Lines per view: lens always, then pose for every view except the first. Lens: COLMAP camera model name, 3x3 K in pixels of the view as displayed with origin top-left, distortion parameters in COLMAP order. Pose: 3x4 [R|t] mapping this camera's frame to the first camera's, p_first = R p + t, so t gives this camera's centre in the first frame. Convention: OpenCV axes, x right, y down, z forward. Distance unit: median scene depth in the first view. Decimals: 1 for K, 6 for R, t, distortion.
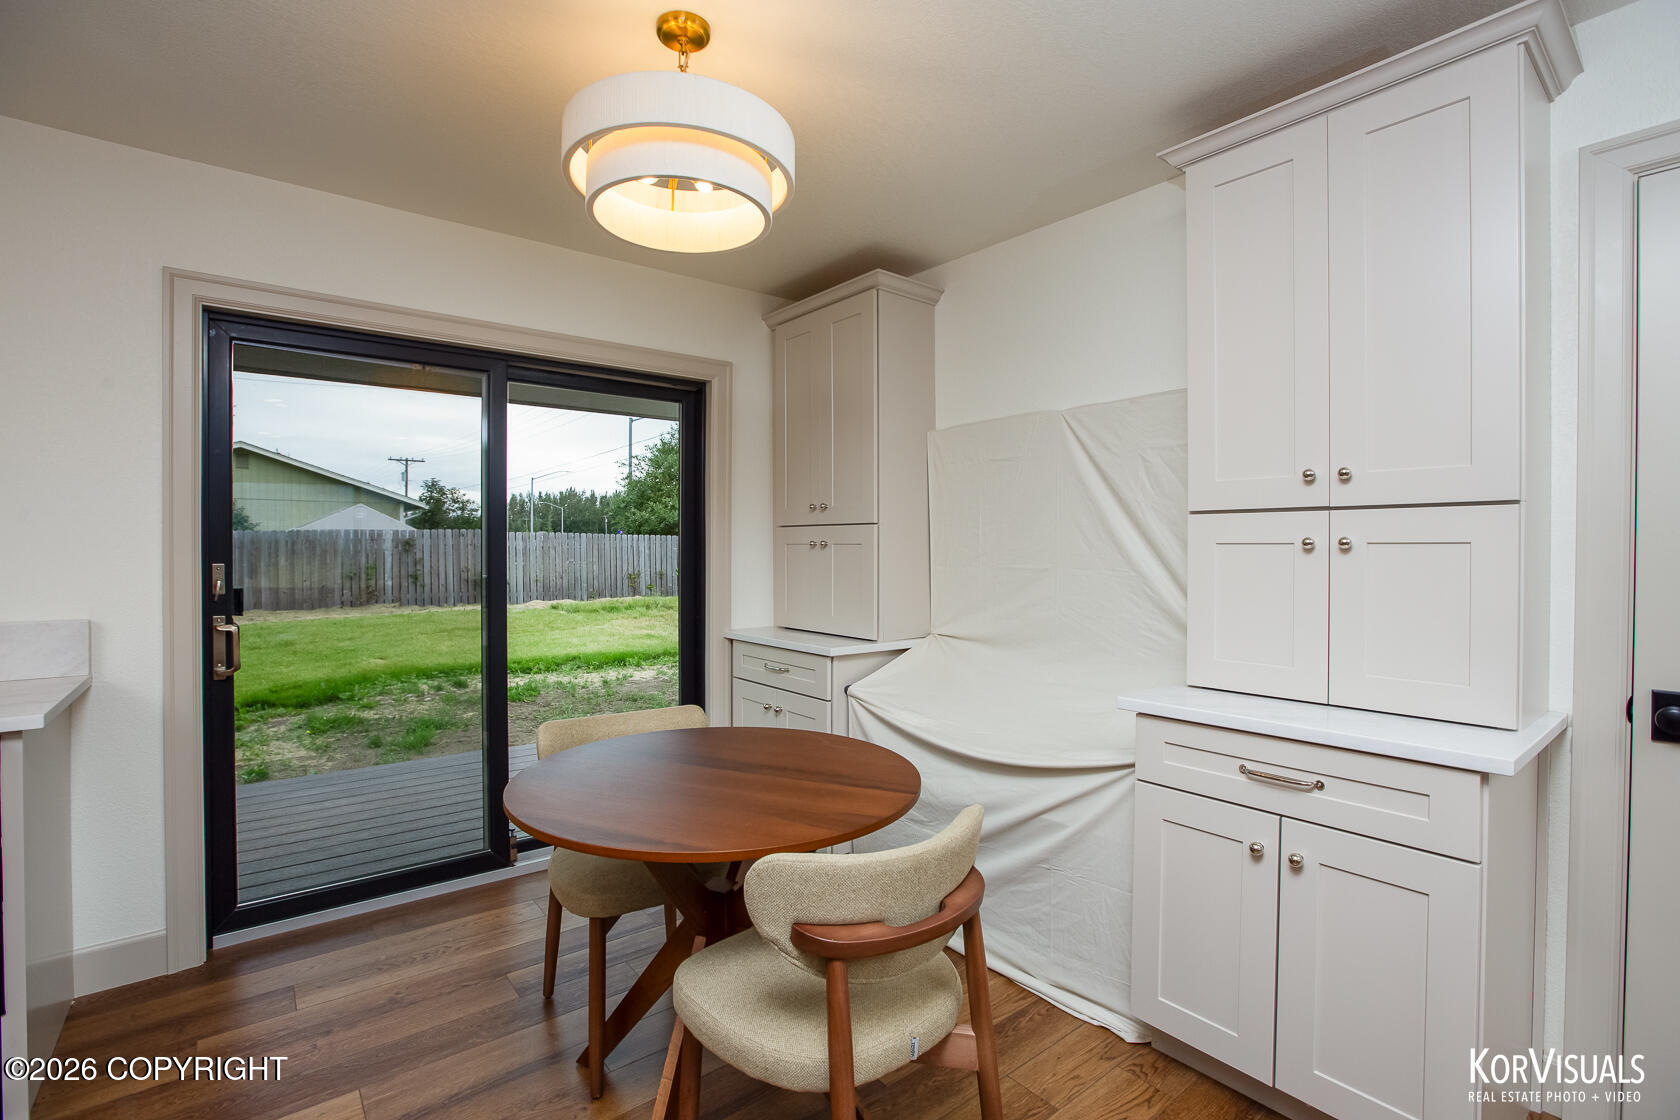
lens RADIAL K [[768.0, 0, 834.4], [0, 768.0, 547.3], [0, 0, 1]] dist [-0.036914, 0.010636]
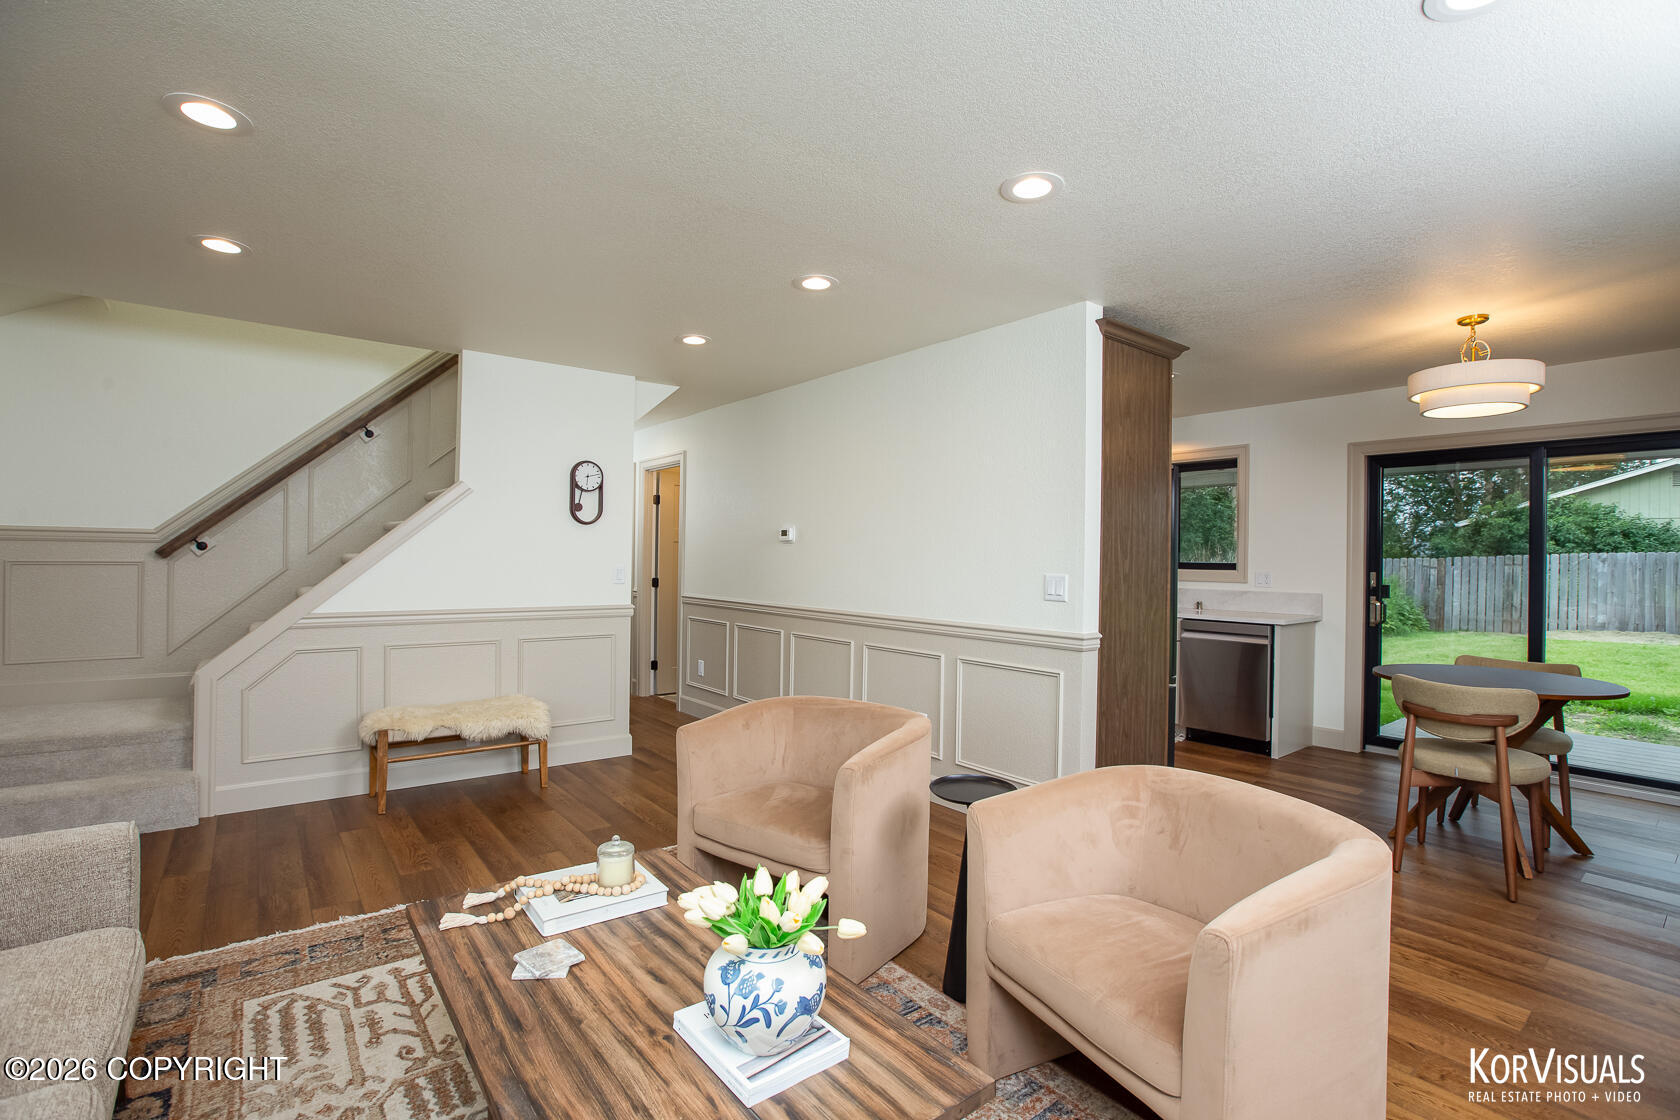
lens RADIAL K [[768.0, 0, 837.8], [0, 768.0, 564.9], [0, 0, 1]] dist [-0.036914, 0.010636]
pose [[0.009484, 0.002405, -0.999952, 0.998192], [-0.028909, 0.999580, 0.002130, 0.029216], [0.999537, 0.028887, 0.009550, -0.417482]]
